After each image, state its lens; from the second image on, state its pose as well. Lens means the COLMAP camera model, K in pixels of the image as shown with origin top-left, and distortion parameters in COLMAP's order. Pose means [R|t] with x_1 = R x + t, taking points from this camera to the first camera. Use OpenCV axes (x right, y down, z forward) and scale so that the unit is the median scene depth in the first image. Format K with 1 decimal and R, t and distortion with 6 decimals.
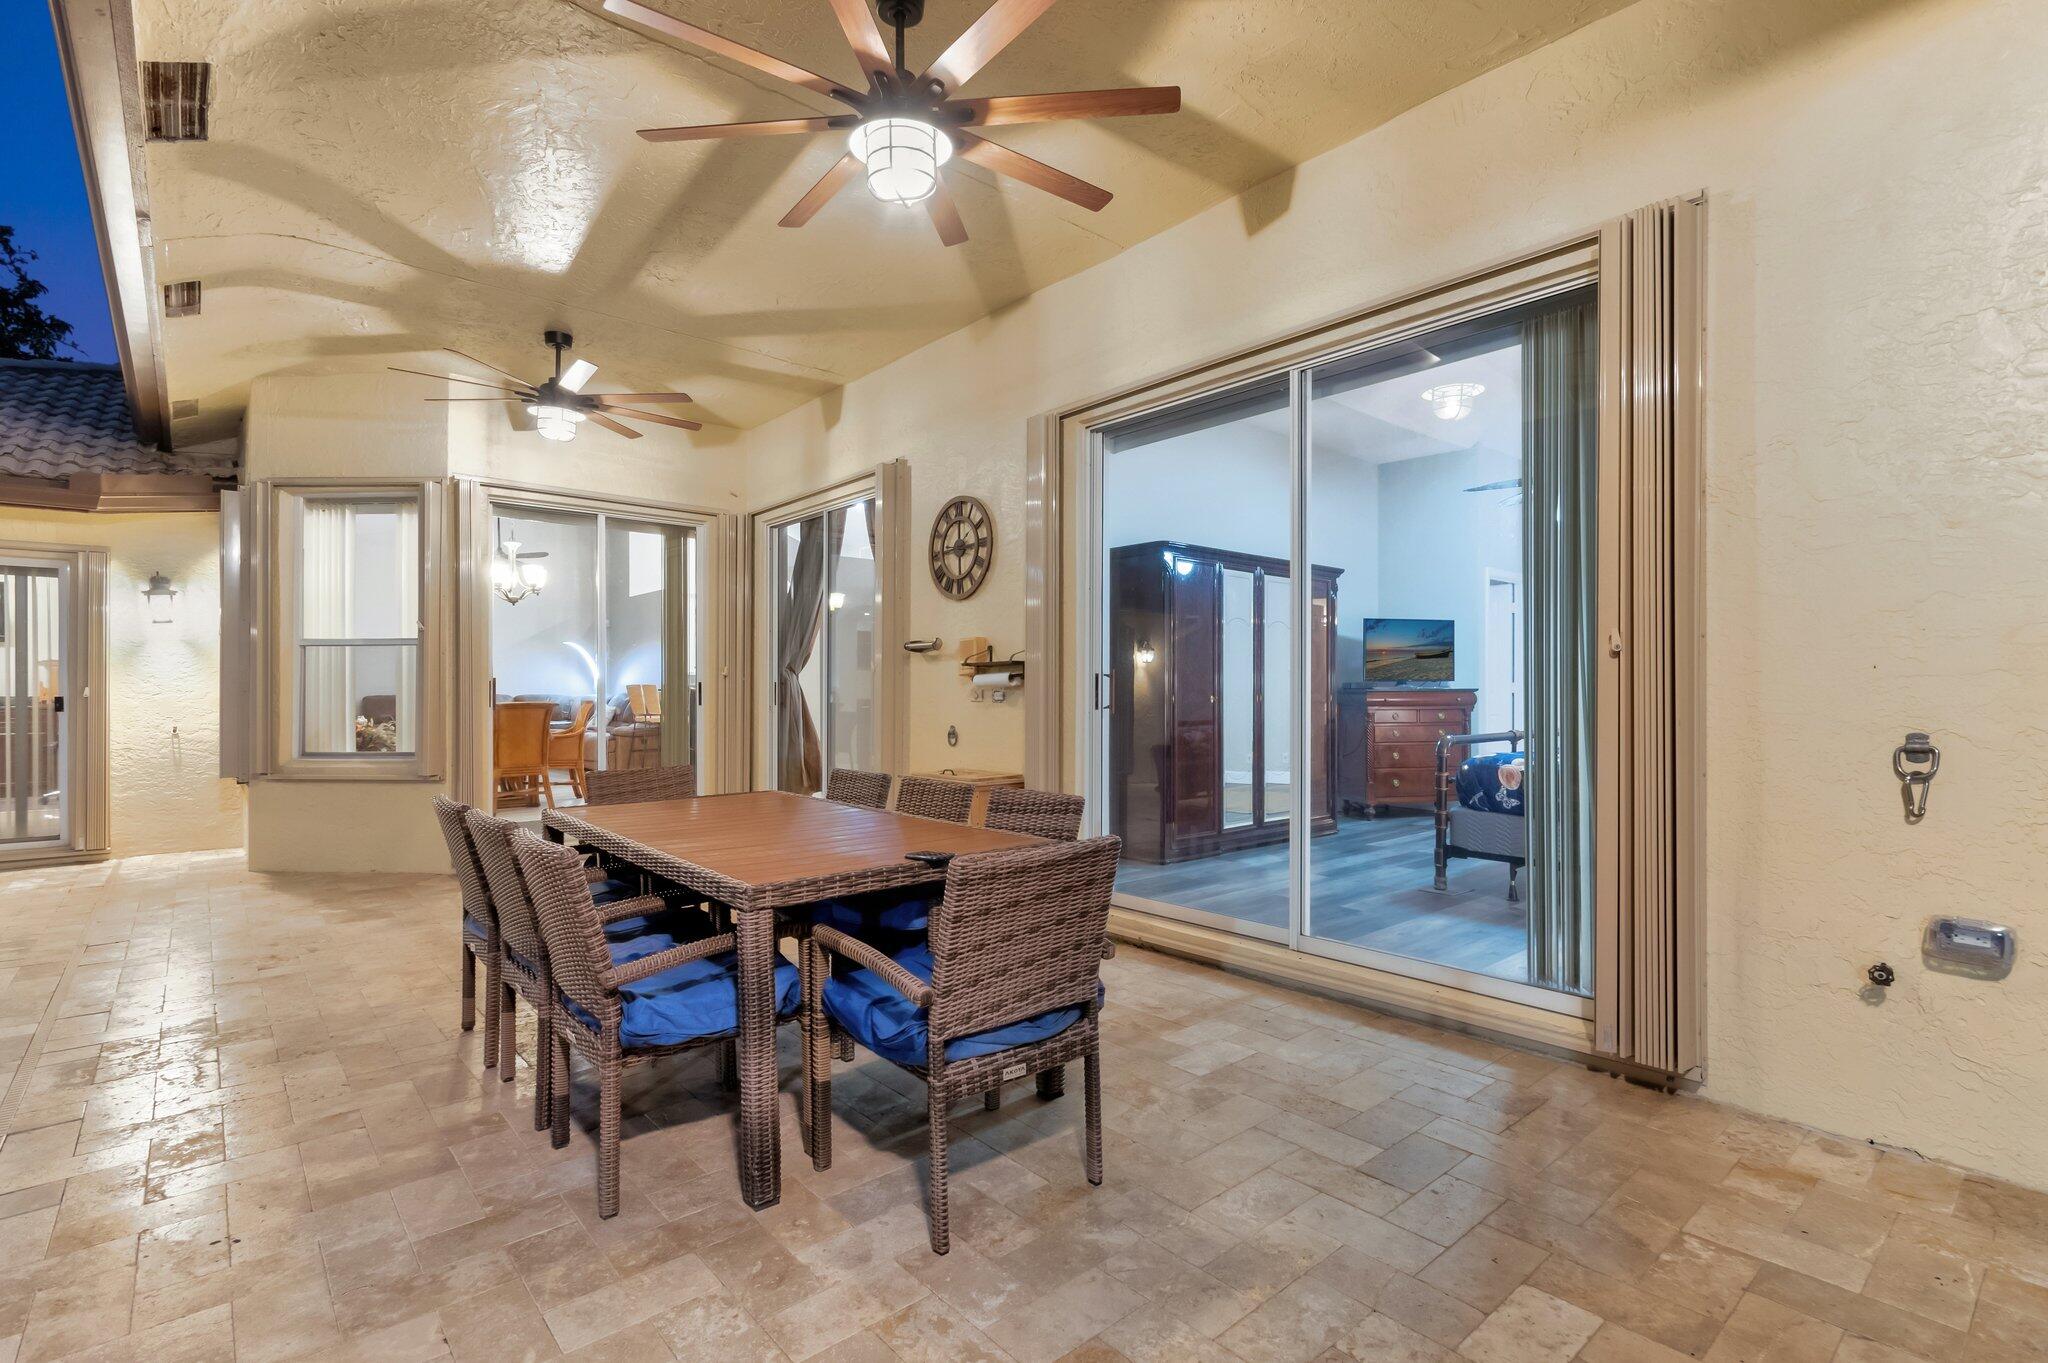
lens RADIAL K [[952.6, 0, 1025.7], [0, 952.6, 697.5], [0, 0, 1]] dist [0.019155, -0.013191]
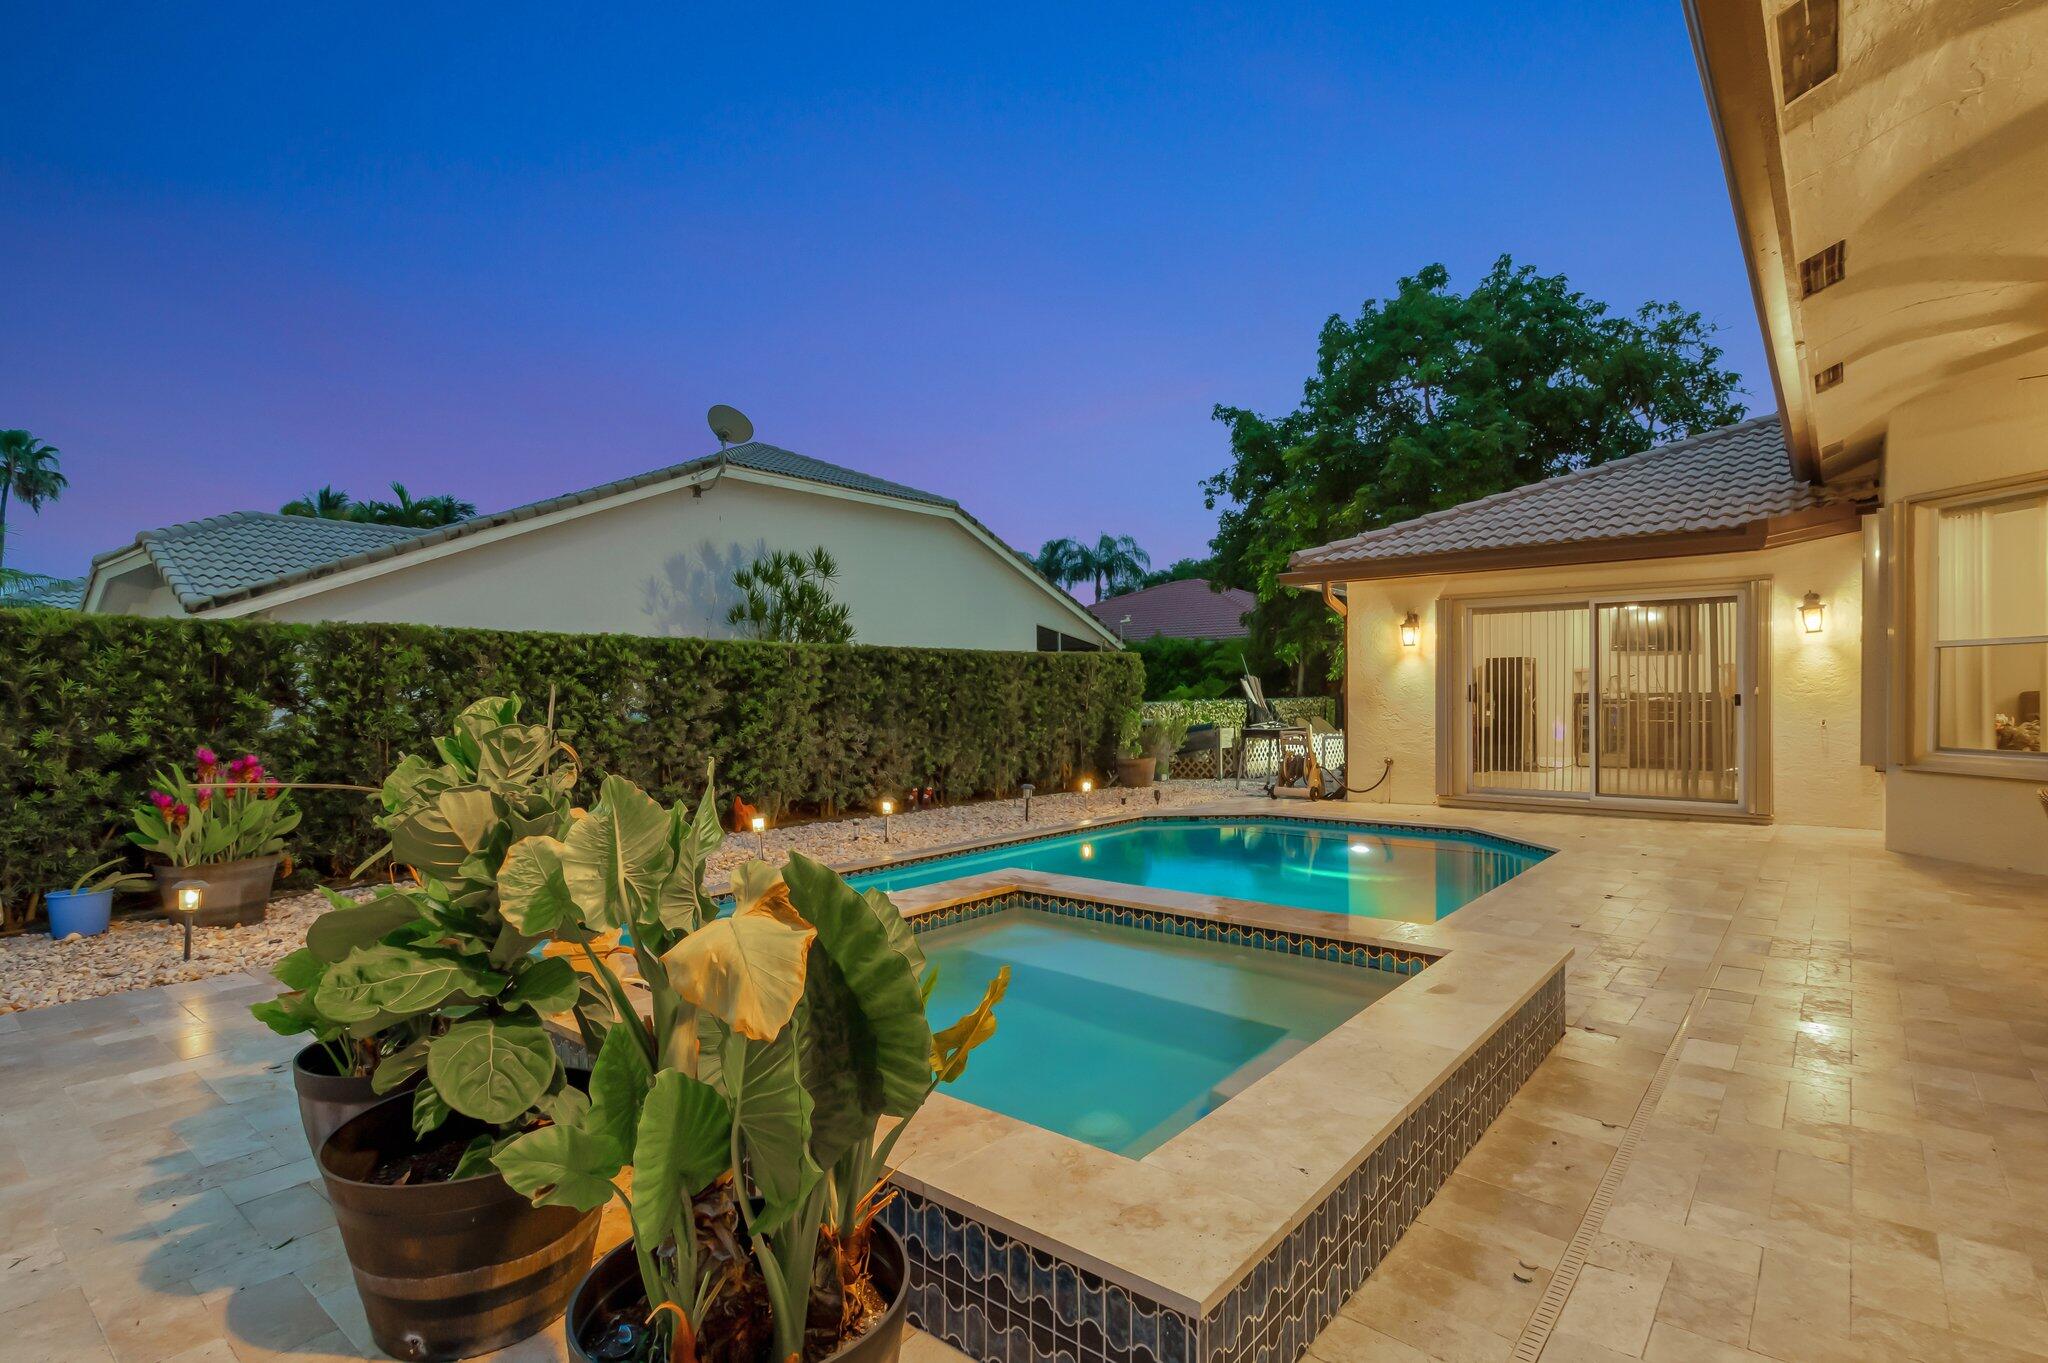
lens RADIAL K [[998.8, 0, 1028.0], [0, 998.8, 695.5], [0, 0, 1]] dist [0.009894, -0.007900]
pose [[0.171584, 0.004330, -0.985160, 0.202369], [0.000540, 0.999990, 0.004489, -0.006688], [0.985169, -0.001303, 0.171580, -0.223483]]
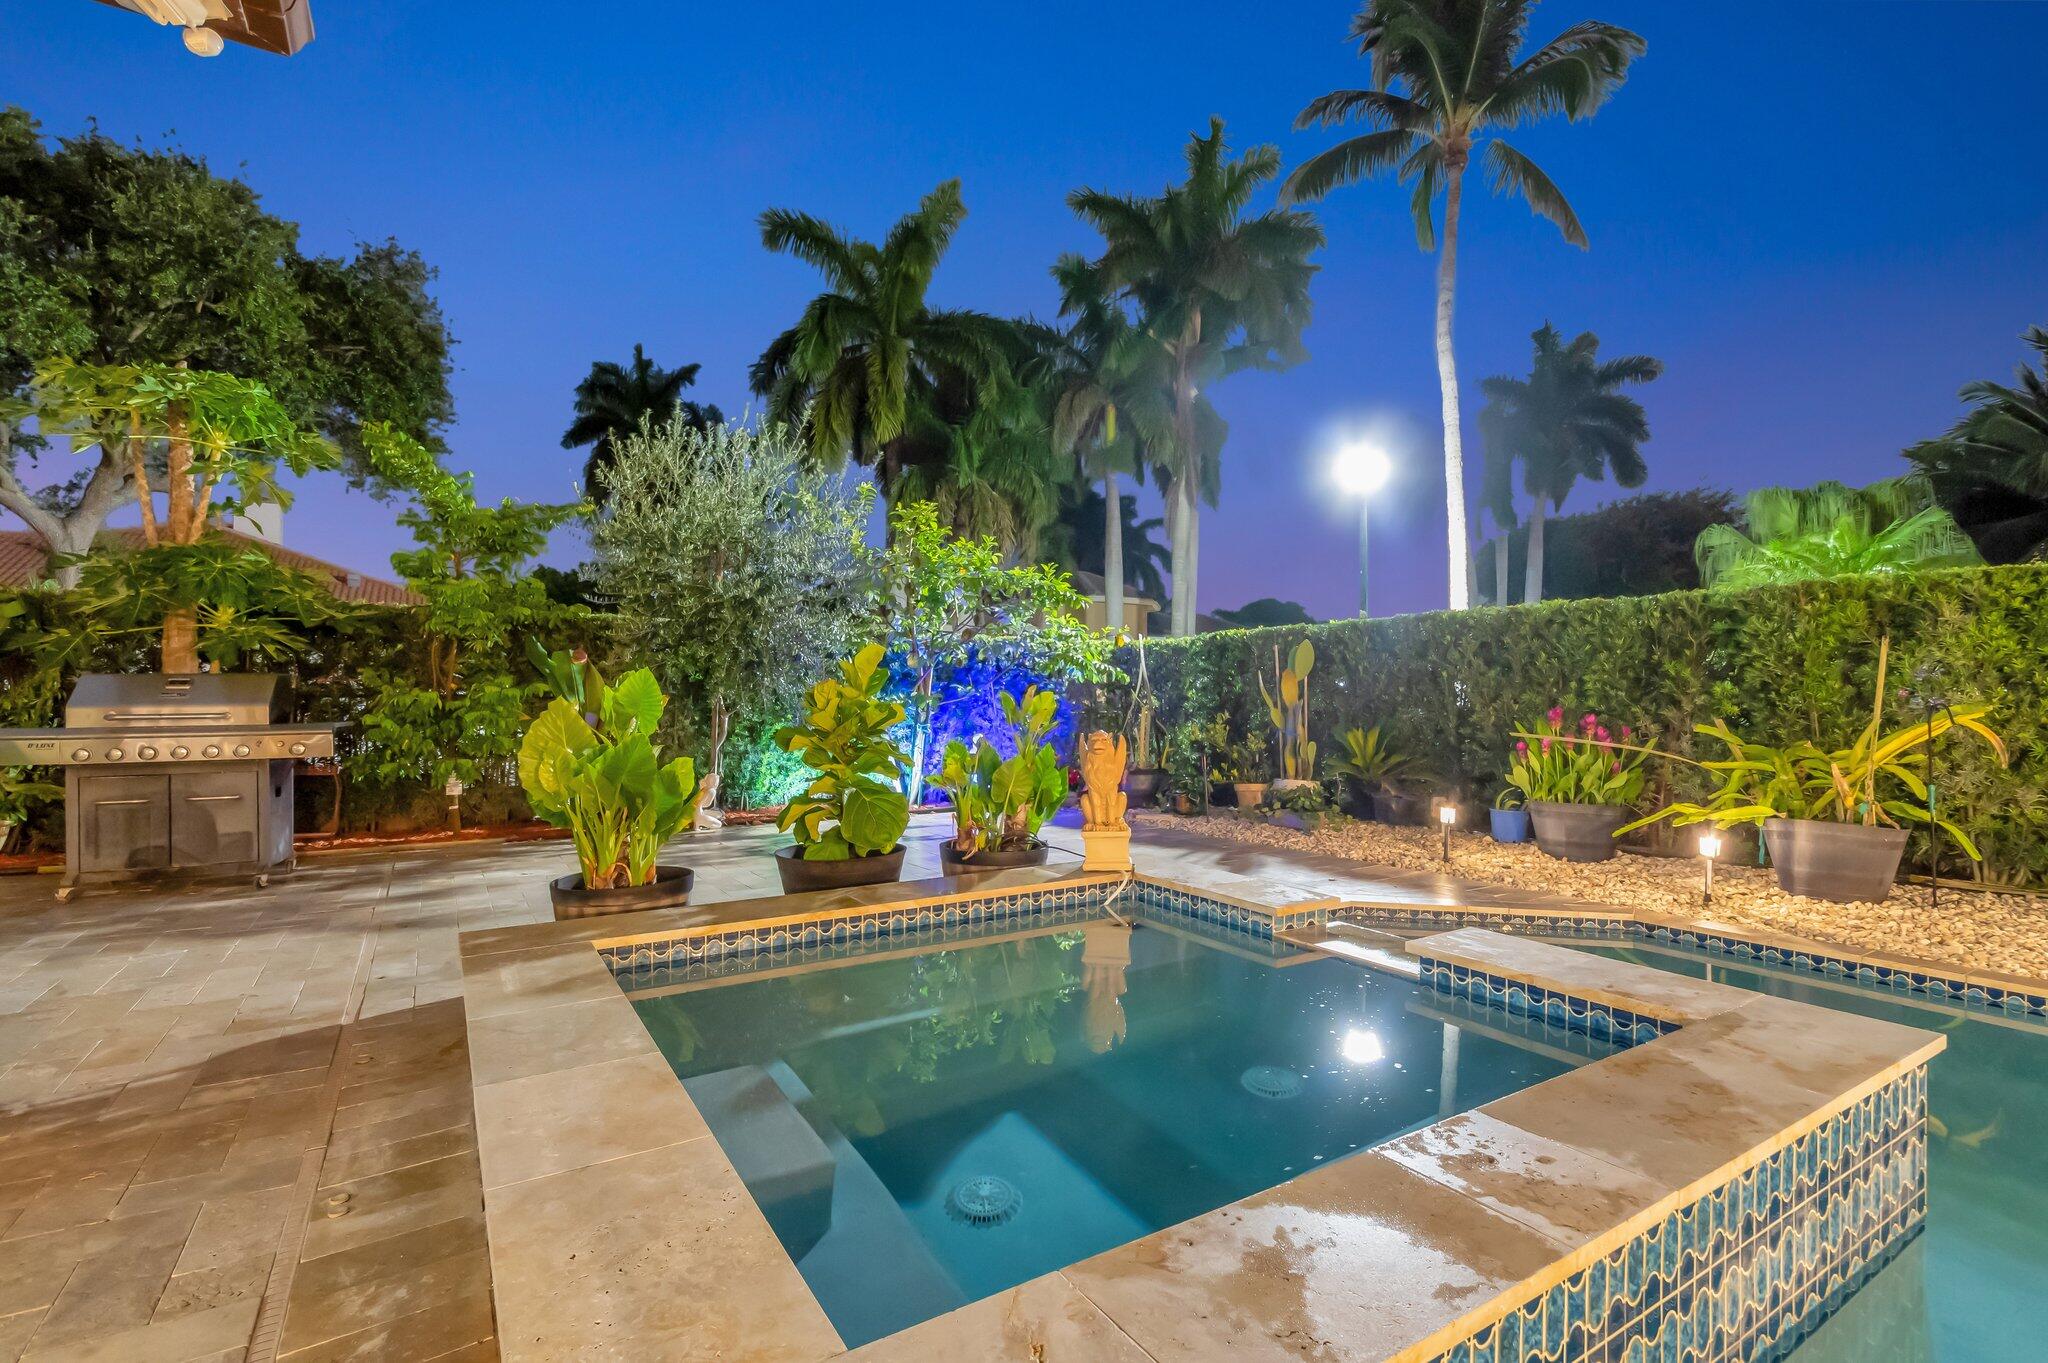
lens RADIAL K [[941.4, 0, 1026.3], [0, 941.4, 702.2], [0, 0, 1]] dist [0.020448, -0.011709]
pose [[-0.988632, -0.001258, 0.150353, -0.454637], [0.000575, 0.999926, 0.012150, 0.029717], [-0.150357, 0.012098, -0.988558, 0.343619]]
